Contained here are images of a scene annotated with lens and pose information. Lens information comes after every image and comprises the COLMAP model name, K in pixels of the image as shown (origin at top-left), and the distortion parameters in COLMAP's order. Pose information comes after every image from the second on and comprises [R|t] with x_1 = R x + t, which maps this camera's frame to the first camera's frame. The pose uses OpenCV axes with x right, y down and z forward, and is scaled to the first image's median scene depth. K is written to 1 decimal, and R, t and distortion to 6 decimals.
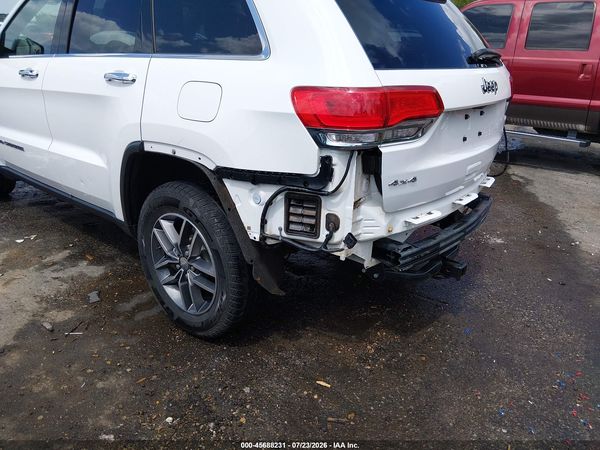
lens RADIAL K [[456.0, 0, 300.0], [0, 456.0, 225.0], [0, 0, 1]] dist [0.115581, -0.189728]
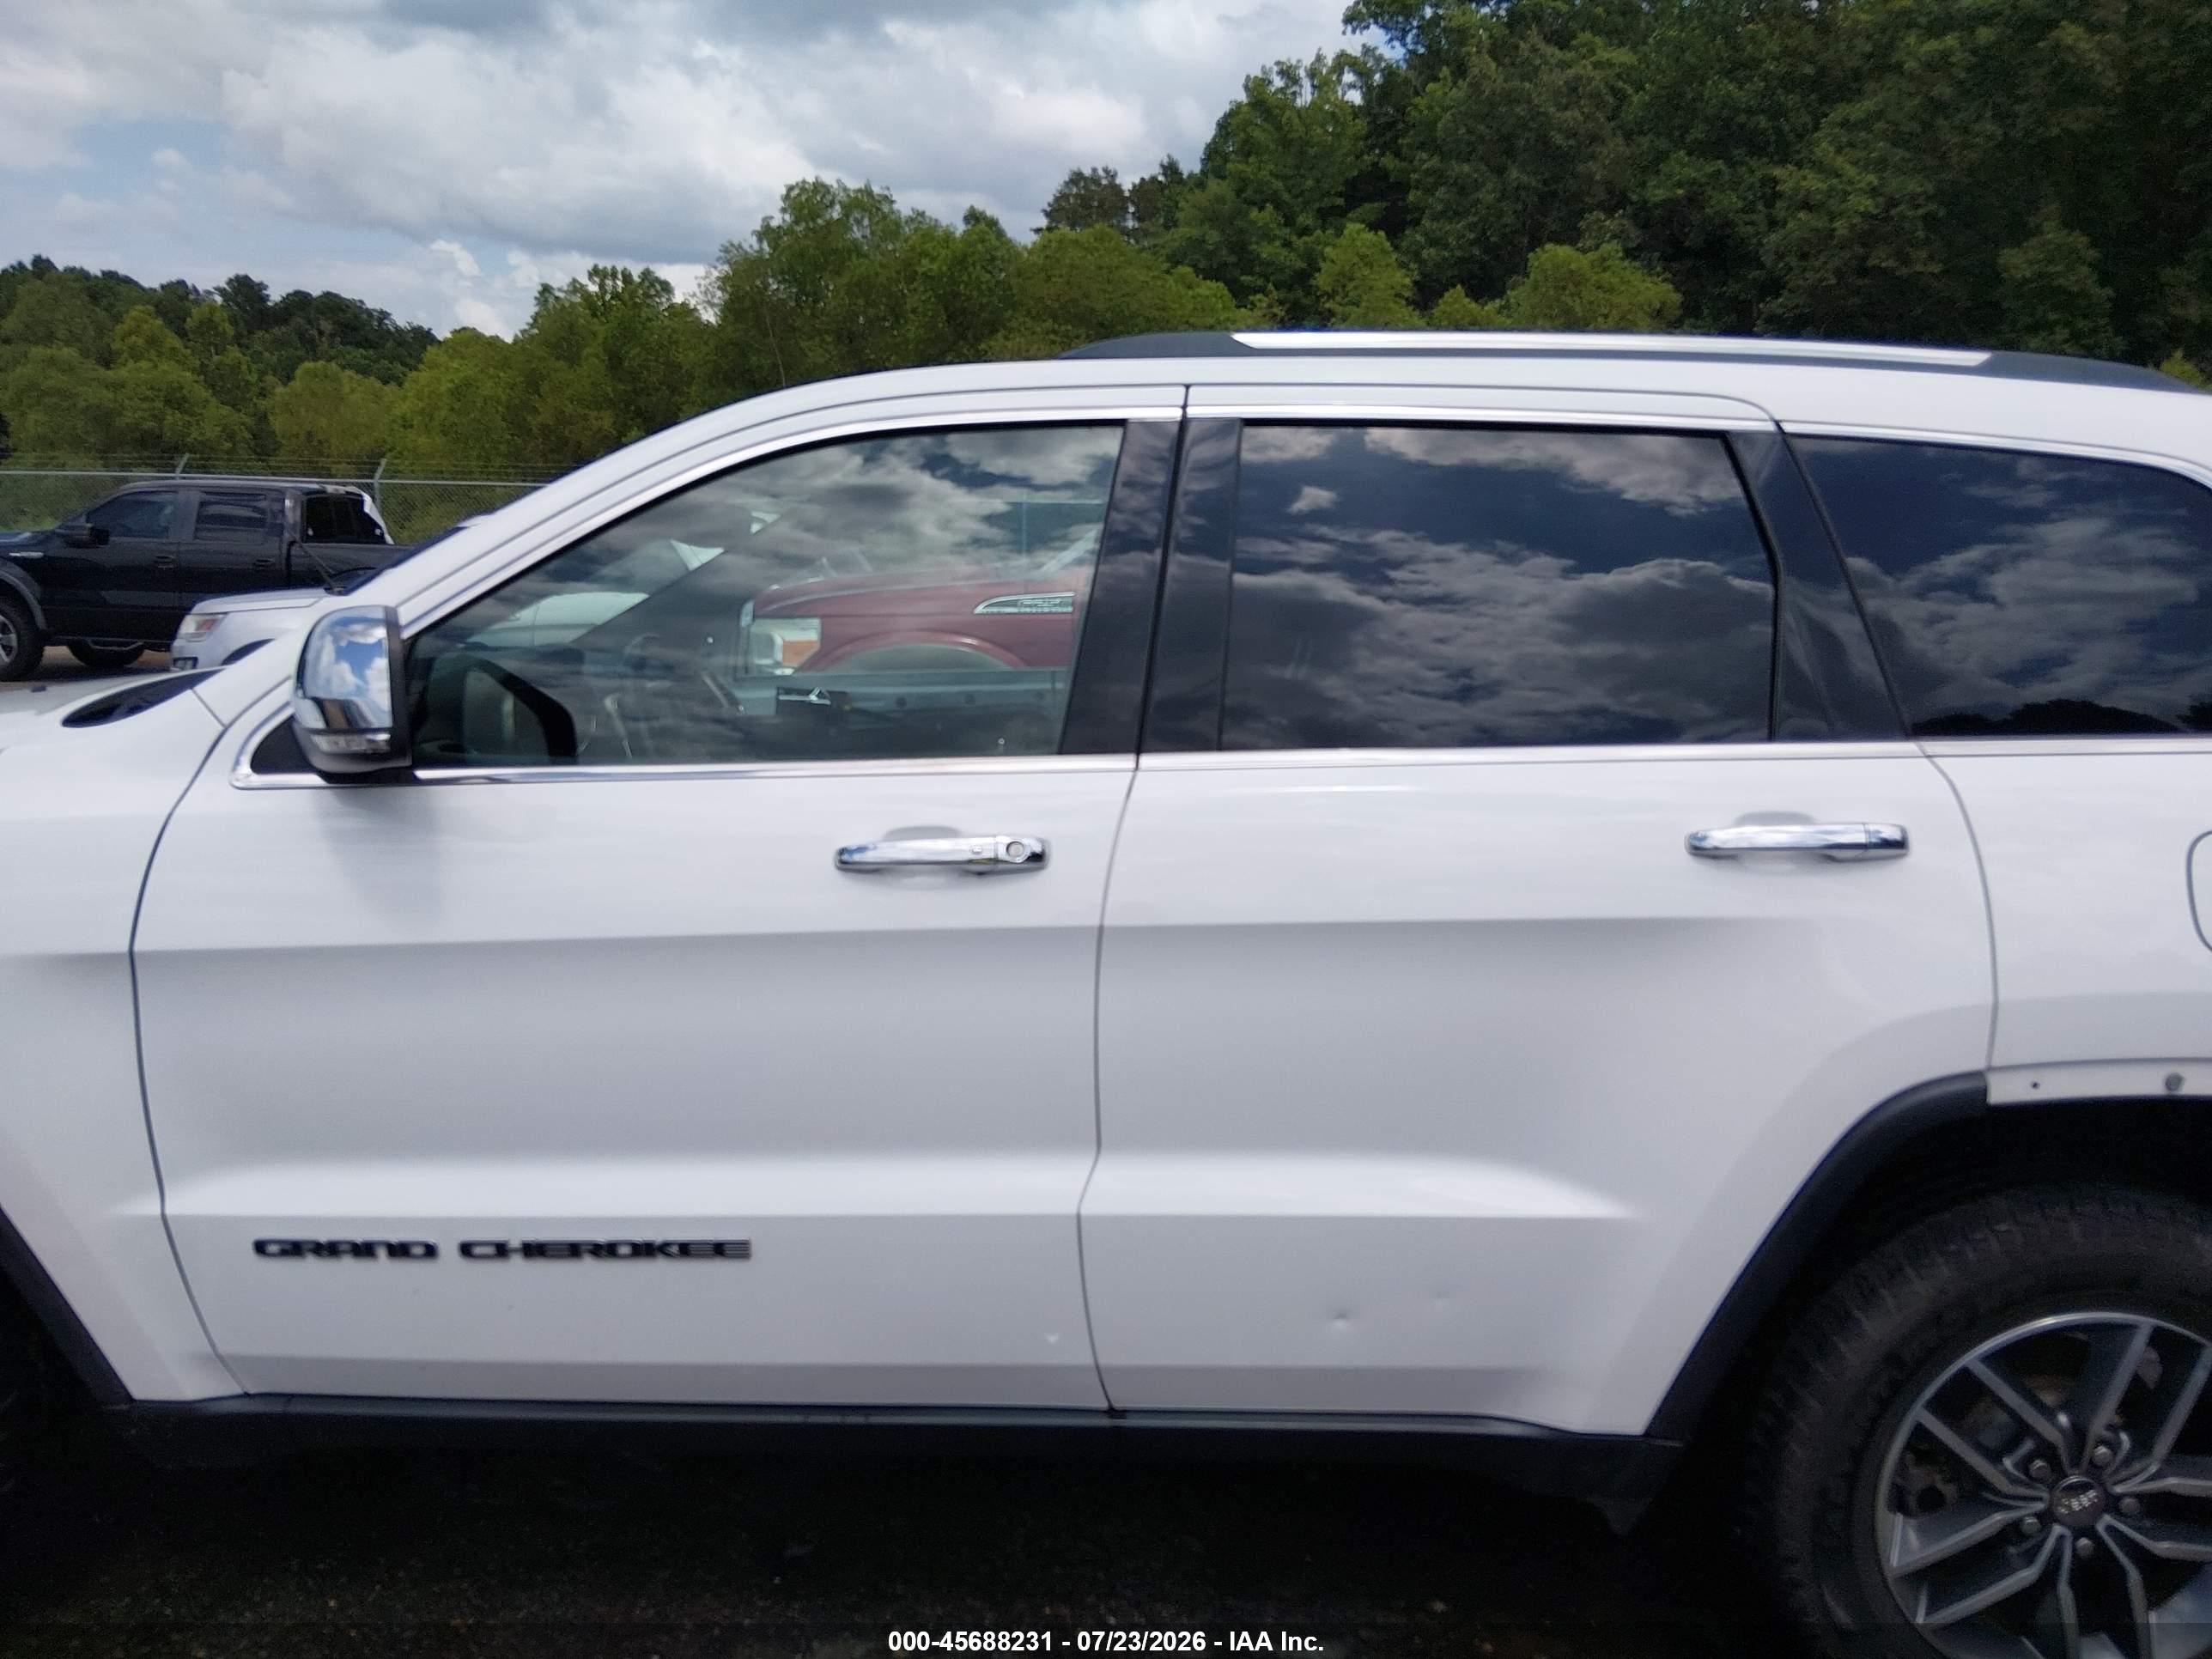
lens RADIAL K [[1675.1, 0, 1120.1], [0, 1675.1, 813.5], [0, 0, 1]] dist [0.088045, -0.146153]
pose [[0.789522, -0.120163, 0.601844, -1.330435], [0.232223, 0.966225, -0.111725, -0.341387], [-0.568091, 0.227971, 0.790760, 0.522598]]
